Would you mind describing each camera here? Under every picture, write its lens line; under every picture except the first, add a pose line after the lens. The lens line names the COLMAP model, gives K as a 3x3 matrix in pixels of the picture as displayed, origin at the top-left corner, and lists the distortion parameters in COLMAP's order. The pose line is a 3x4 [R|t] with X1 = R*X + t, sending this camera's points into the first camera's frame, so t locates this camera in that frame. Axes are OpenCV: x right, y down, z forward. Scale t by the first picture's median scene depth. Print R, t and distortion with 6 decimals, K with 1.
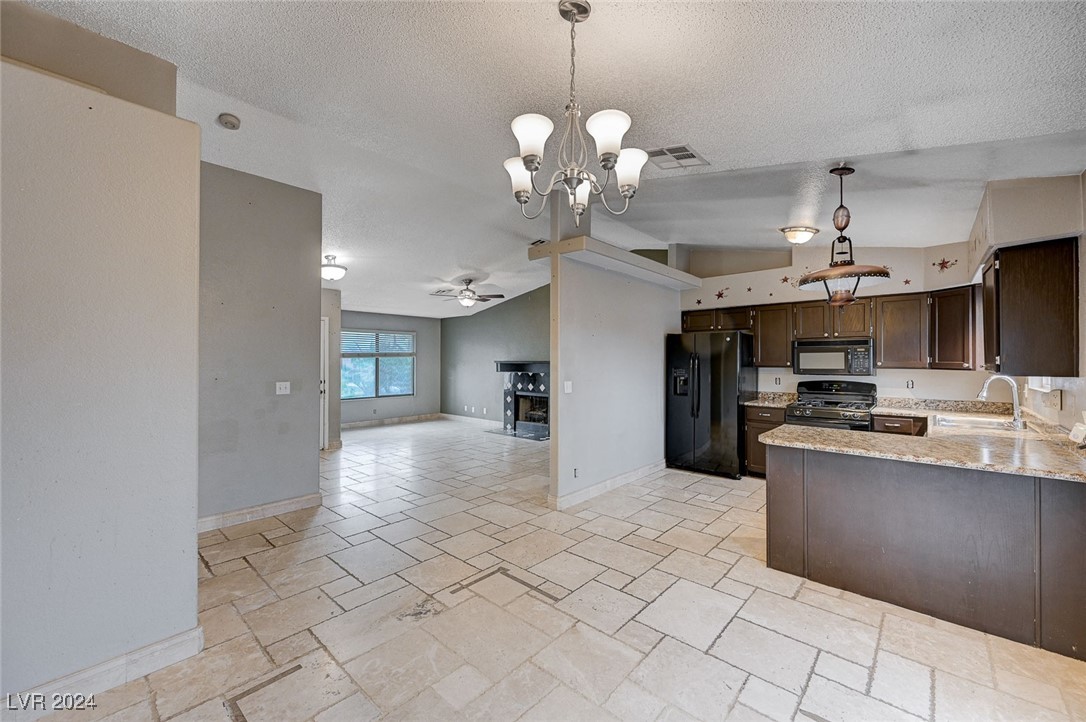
lens RADIAL K [[429.1, 0, 548.3], [0, 429.1, 363.0], [0, 0, 1]] dist [-0.000882, -0.000122]
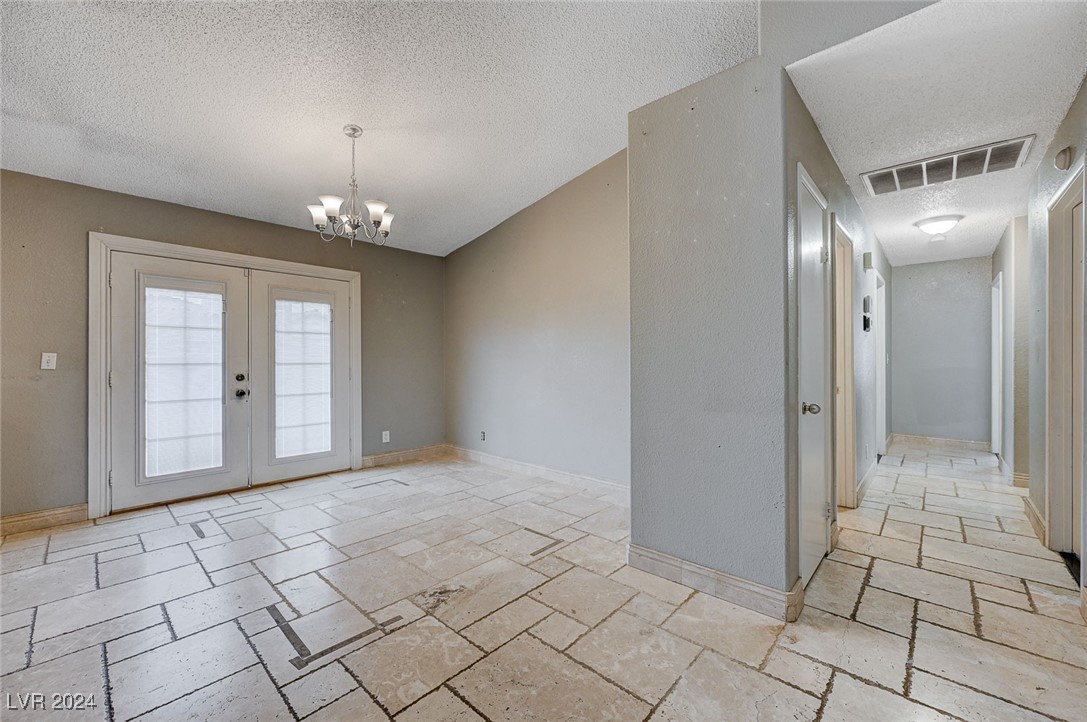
lens RADIAL K [[429.5, 0, 544.4], [0, 429.5, 359.3], [0, 0, 1]] dist [-0.000882, -0.000122]
pose [[-0.999811, 0.002590, 0.019249, -0.136386], [0.002683, 0.999985, 0.004790, 0.025268], [-0.019236, 0.004841, -0.999803, 0.483318]]
